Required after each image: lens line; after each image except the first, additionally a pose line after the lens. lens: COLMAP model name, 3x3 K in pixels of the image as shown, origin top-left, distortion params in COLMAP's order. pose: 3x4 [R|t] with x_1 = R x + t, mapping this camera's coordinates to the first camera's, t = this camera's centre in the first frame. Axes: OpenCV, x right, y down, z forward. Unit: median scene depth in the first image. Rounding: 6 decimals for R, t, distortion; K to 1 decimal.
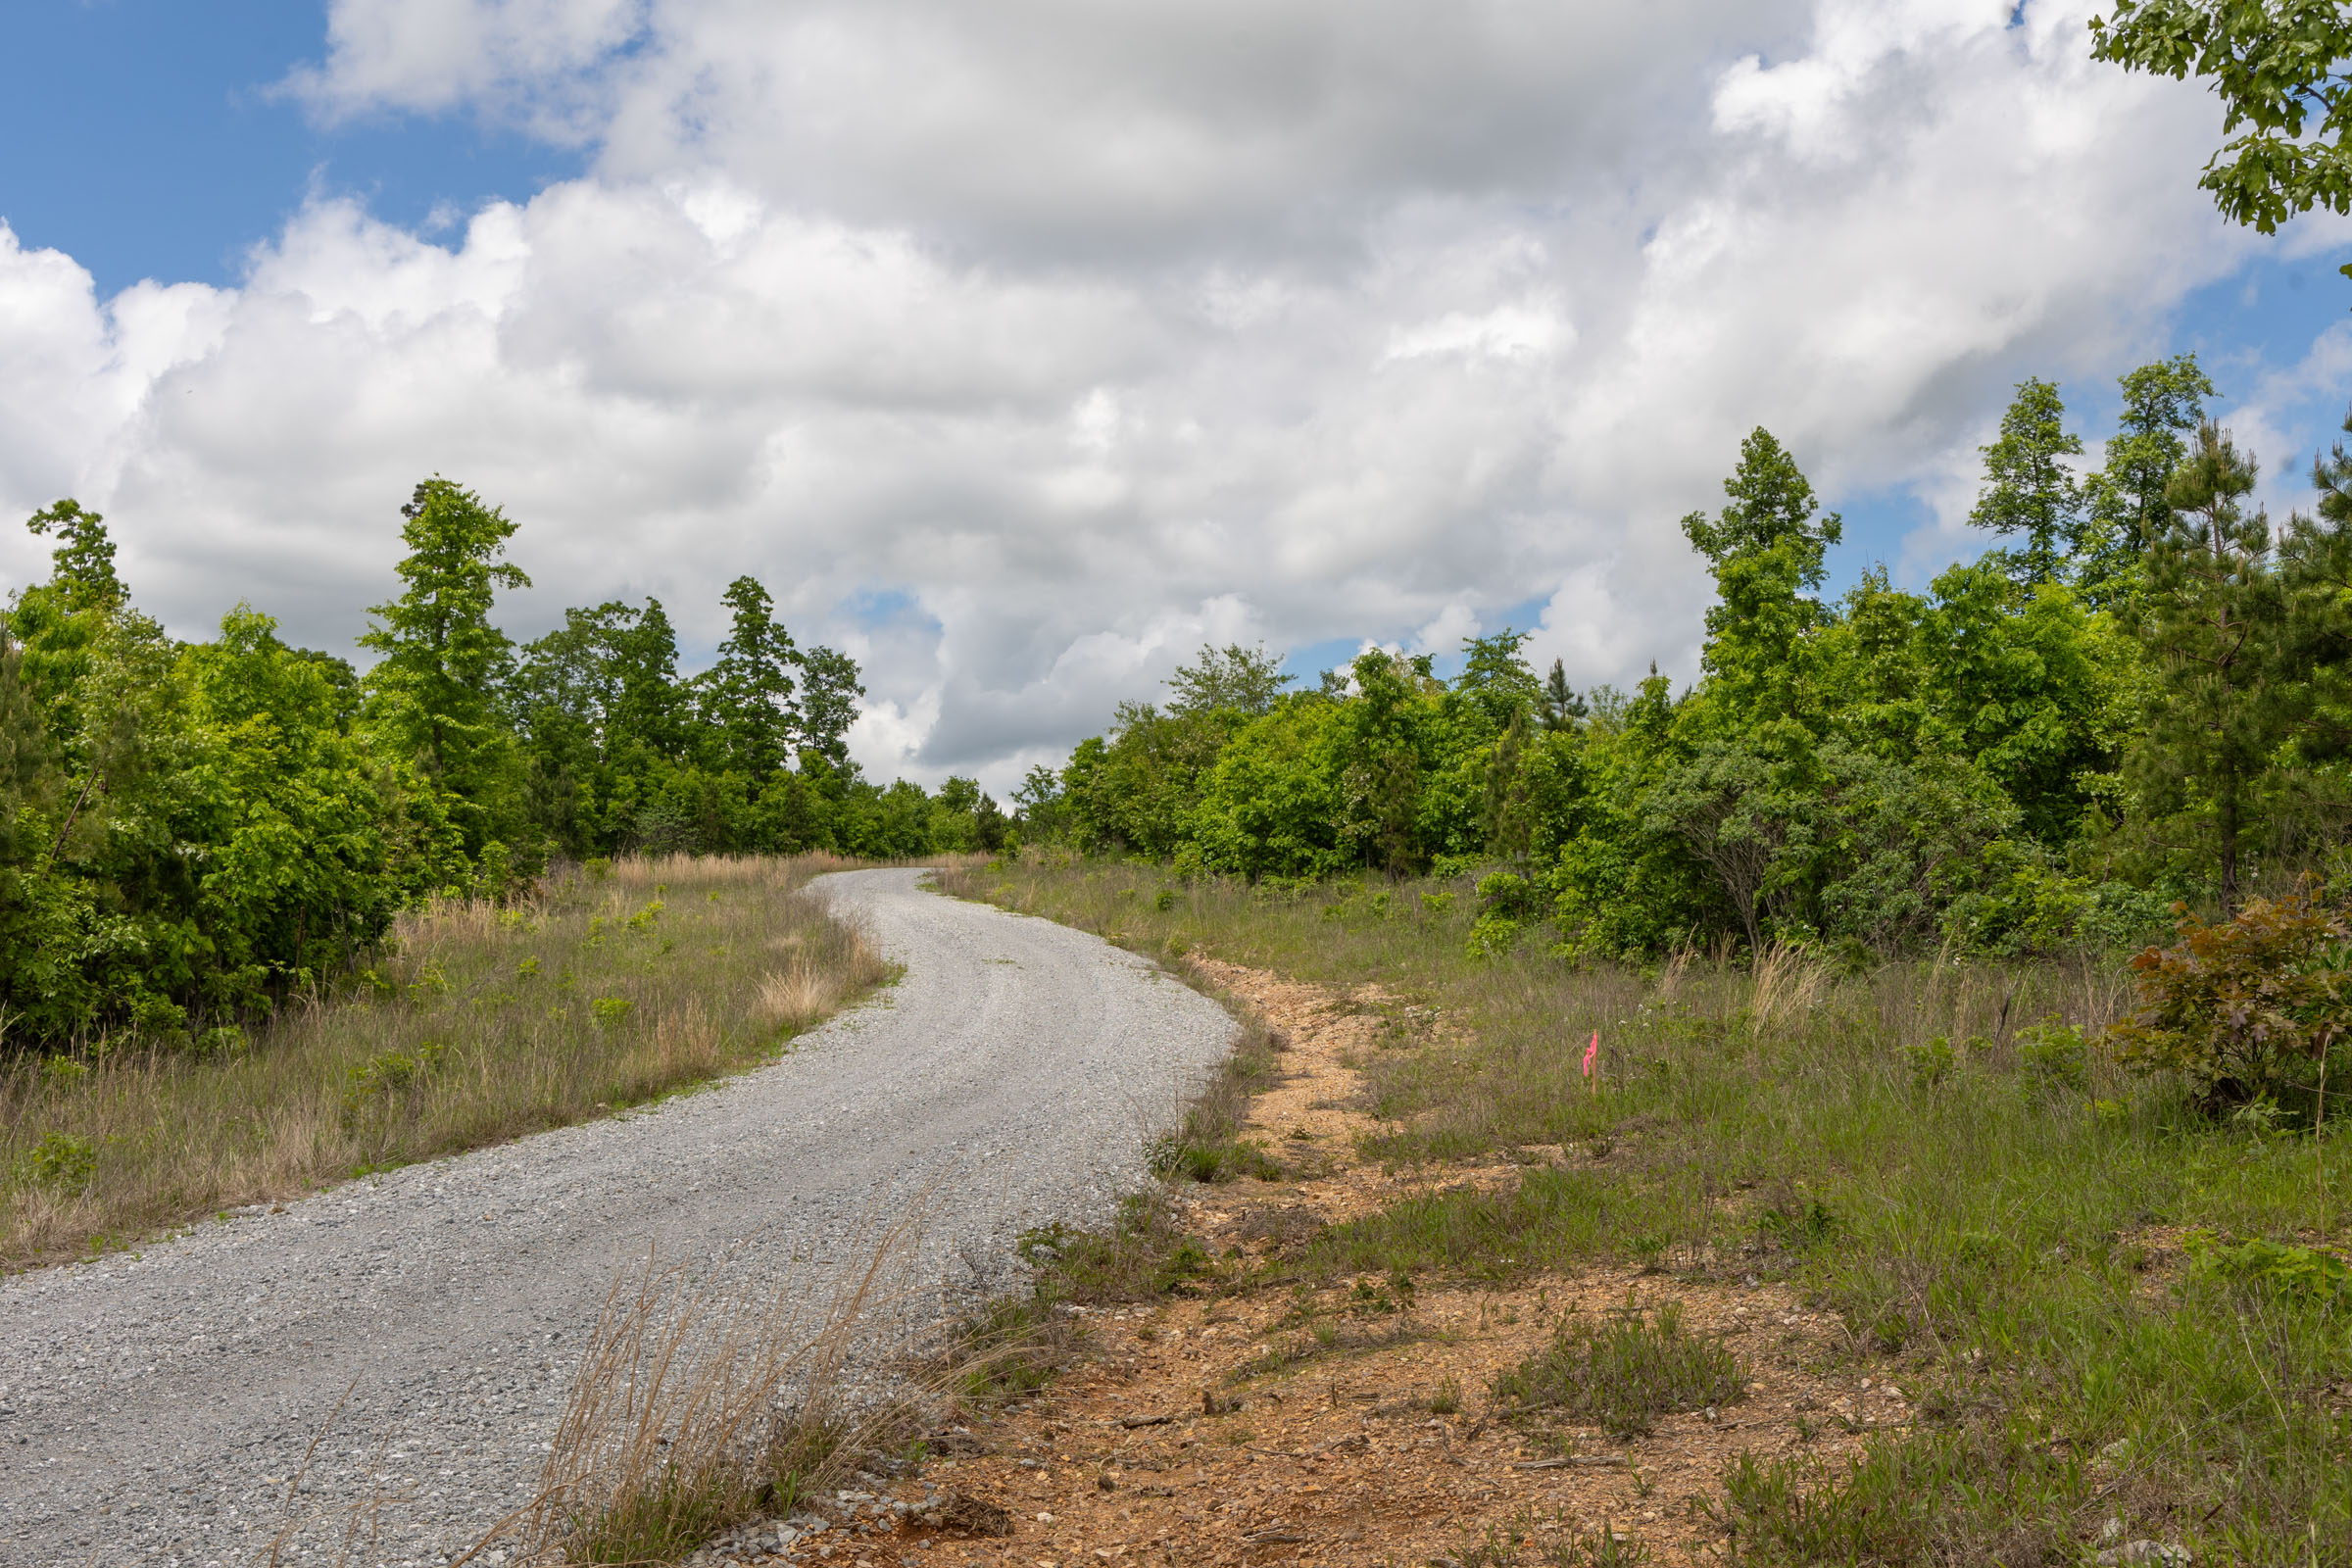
lens RADIAL K [[2729.3, 0, 1176.0], [0, 2729.3, 784.0], [0, 0, 1]] dist [-0.004071, -0.002105]
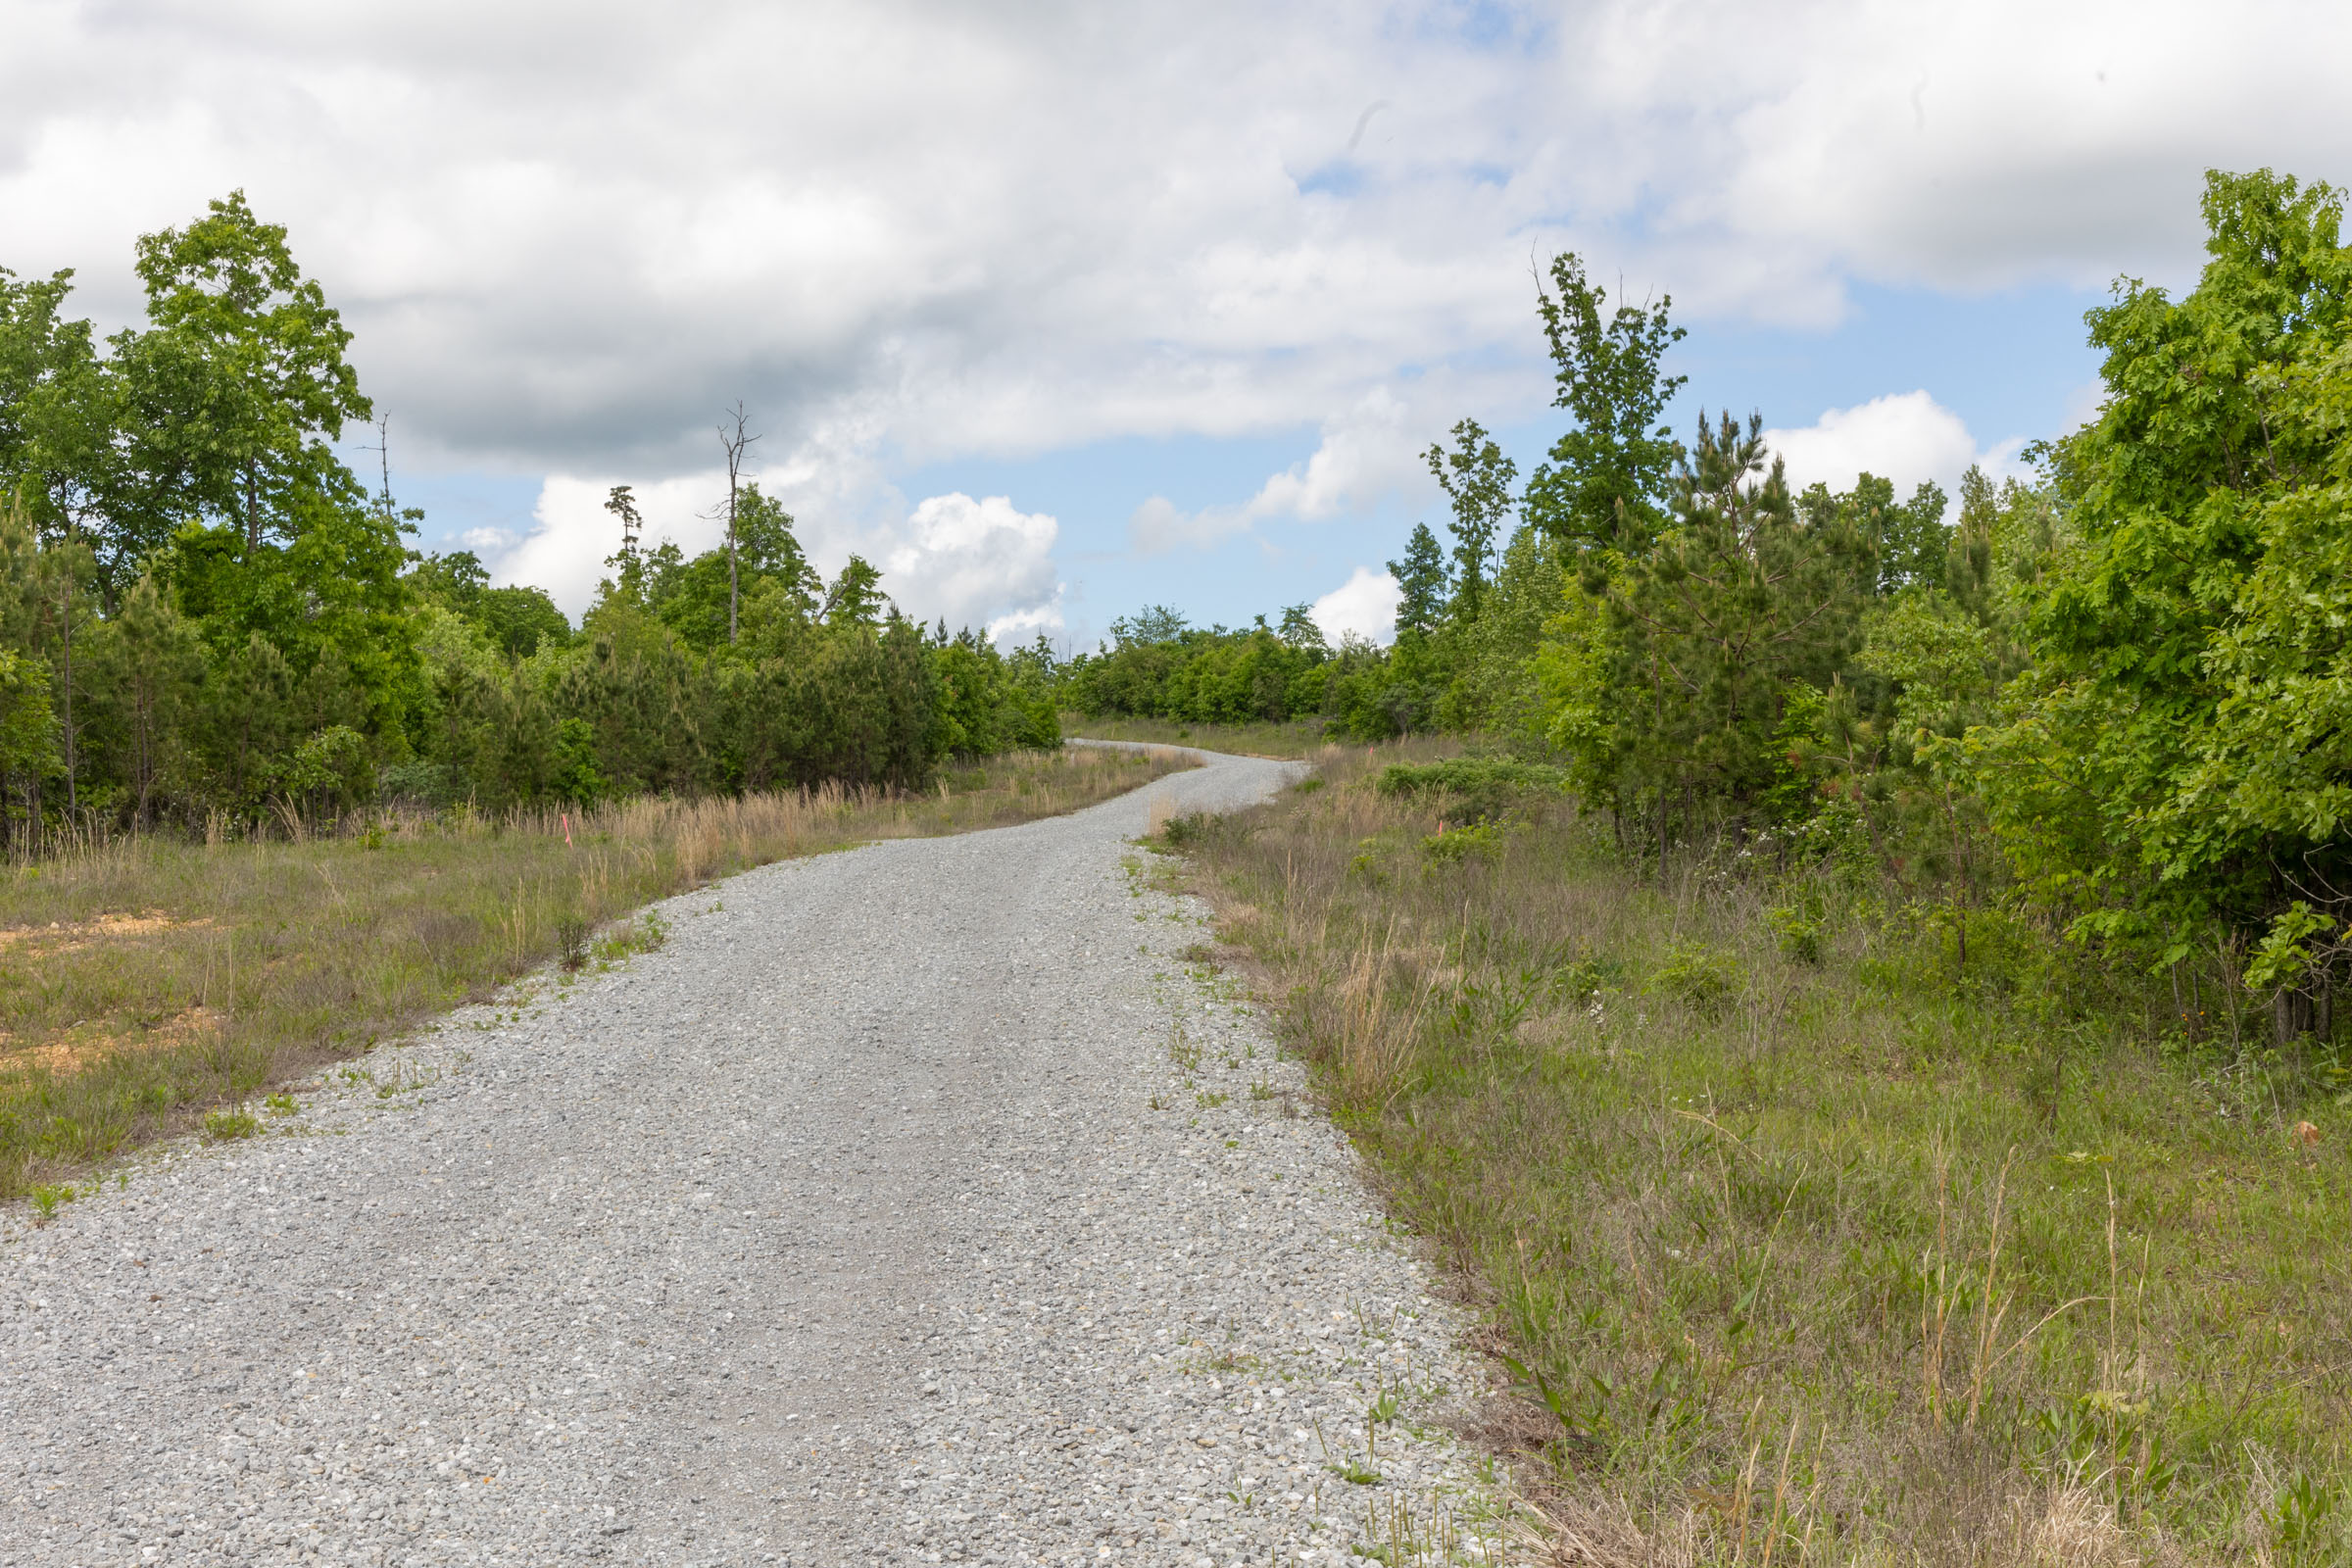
lens RADIAL K [[3381.4, 0, 1176.0], [0, 3381.4, 784.0], [0, 0, 1]] dist [0.003591, 0.000202]
pose [[0.992758, -0.013037, 0.119418, -0.184583], [0.007109, 0.998728, 0.049927, -0.031770], [-0.119917, -0.048716, 0.991588, -1.004414]]
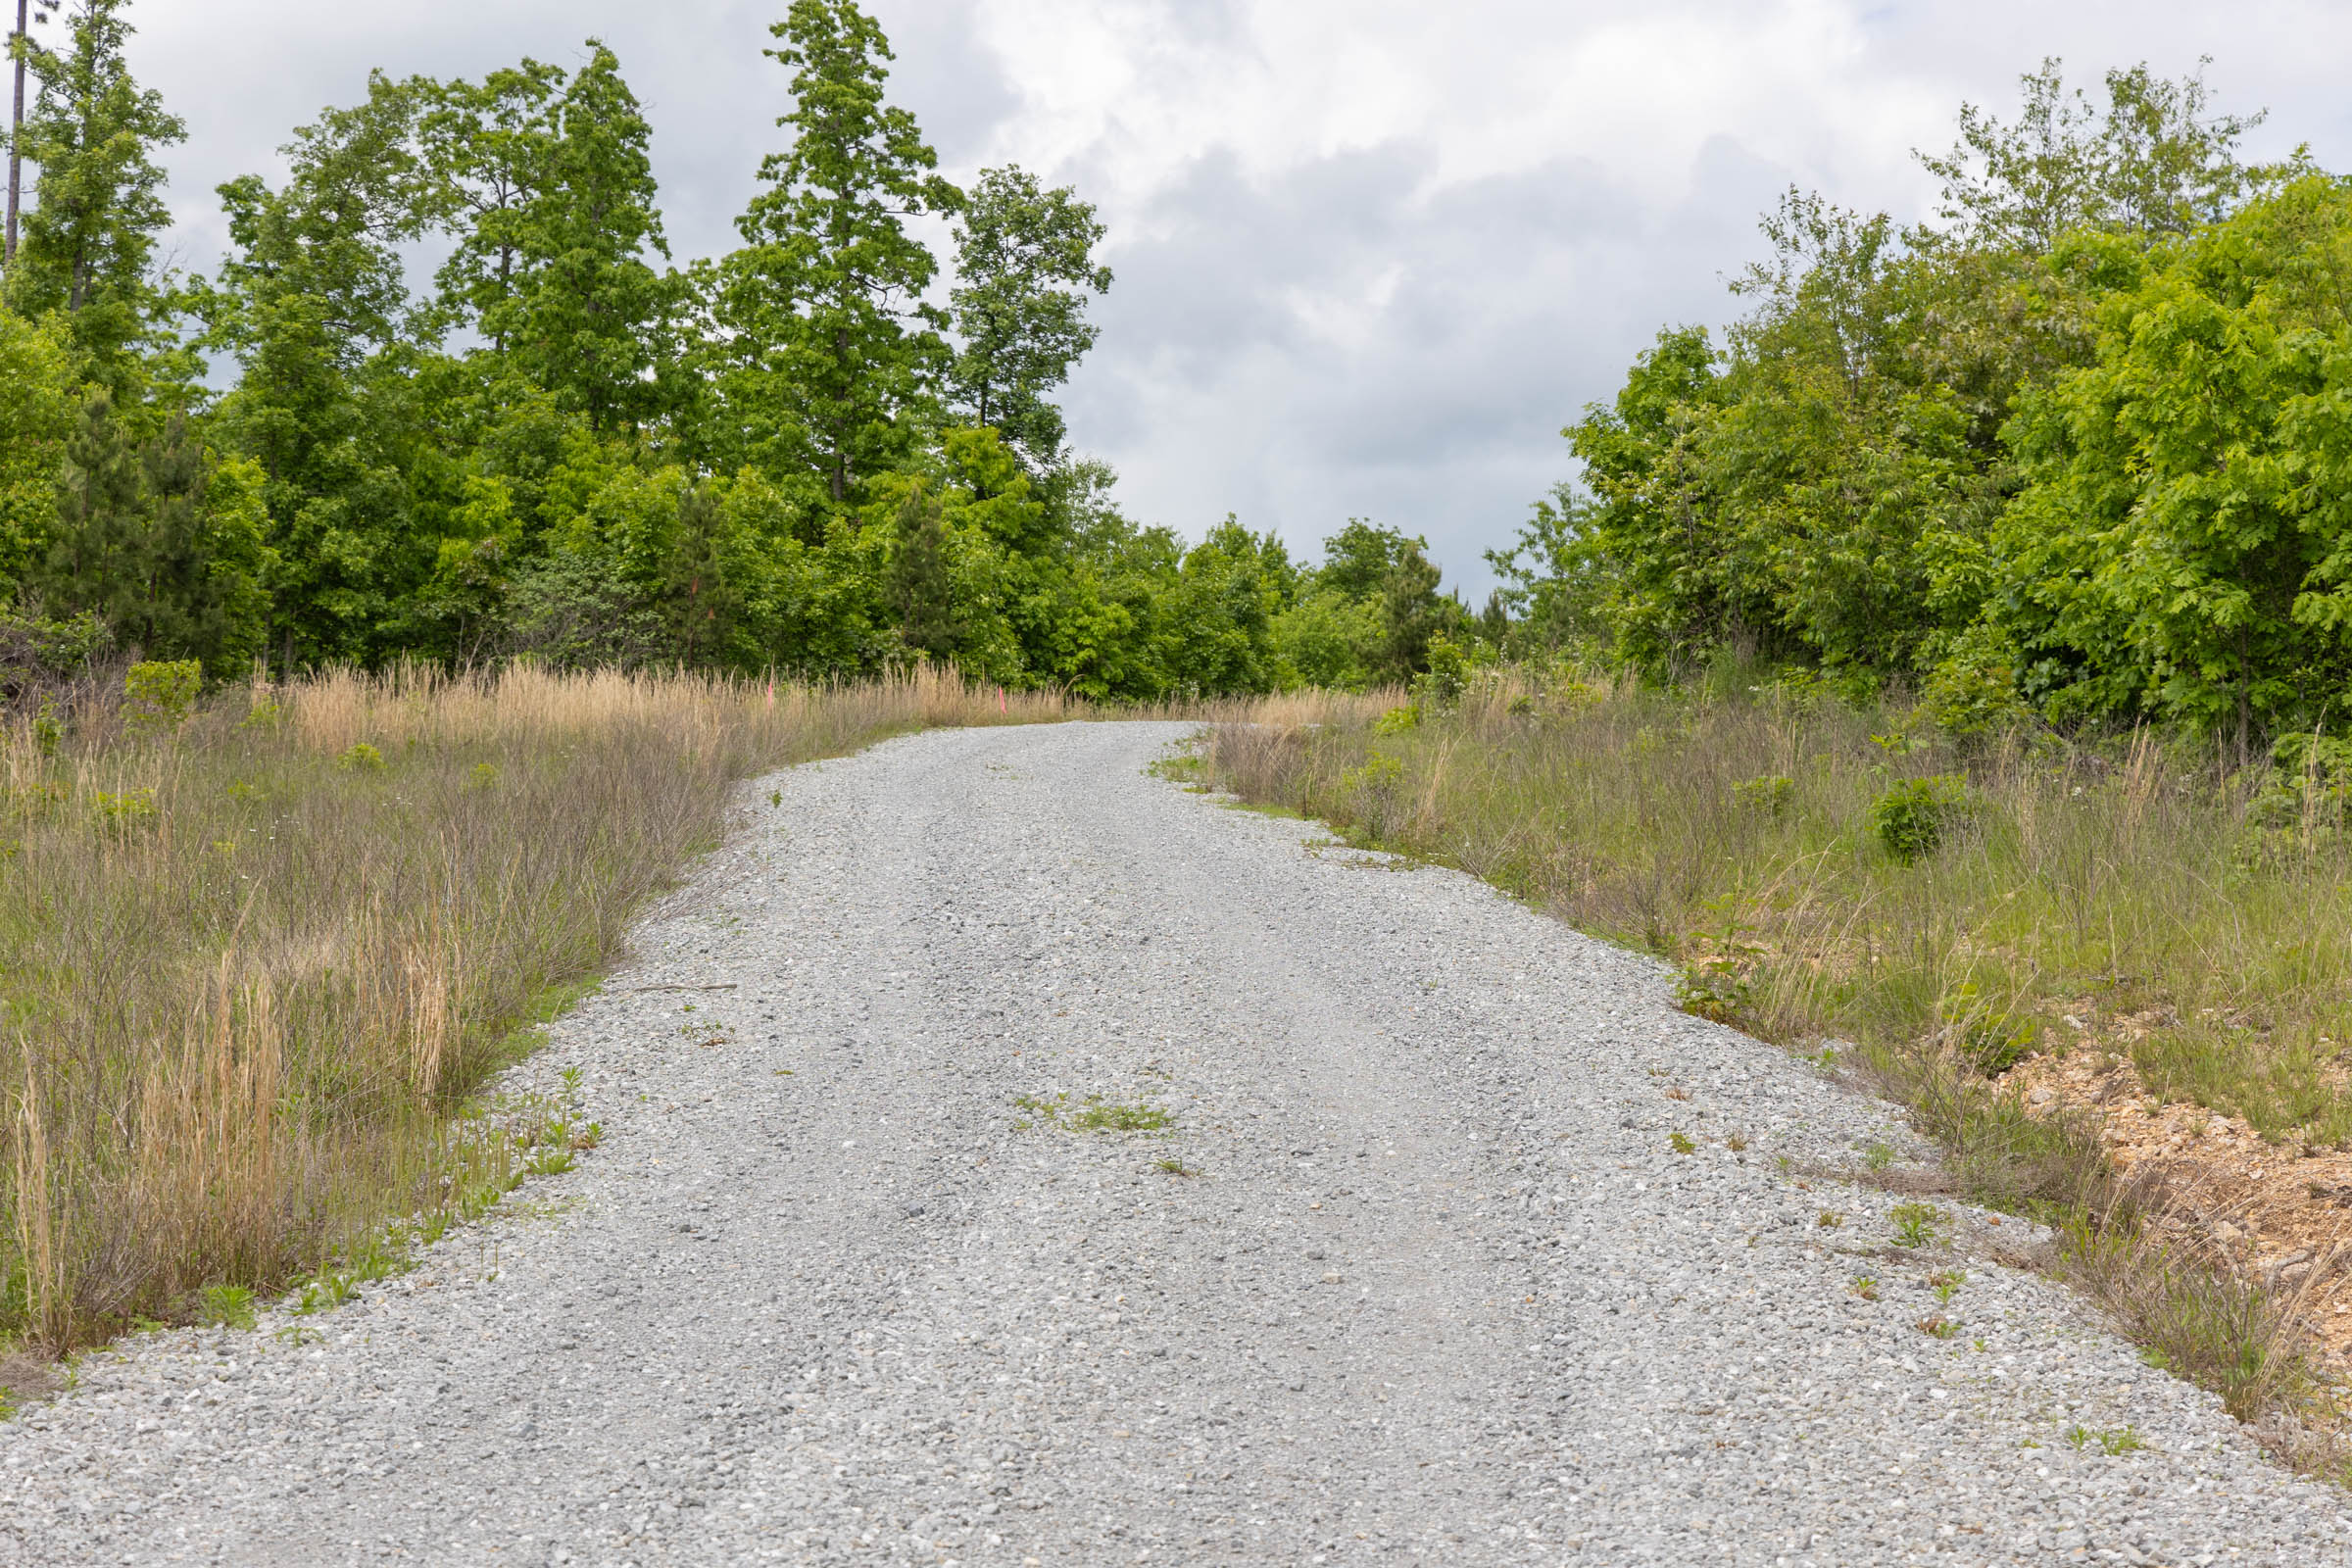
lens RADIAL K [[5433.4, 0, 1175.6], [0, 5433.4, 881.5], [0, 0, 1]] dist [1.090206, -16.238980]
pose [[0.992180, 0.018906, -0.123375, -0.004103], [-0.012055, 0.998356, 0.056041, 0.009302], [0.124231, -0.054116, 0.990777, 0.216998]]
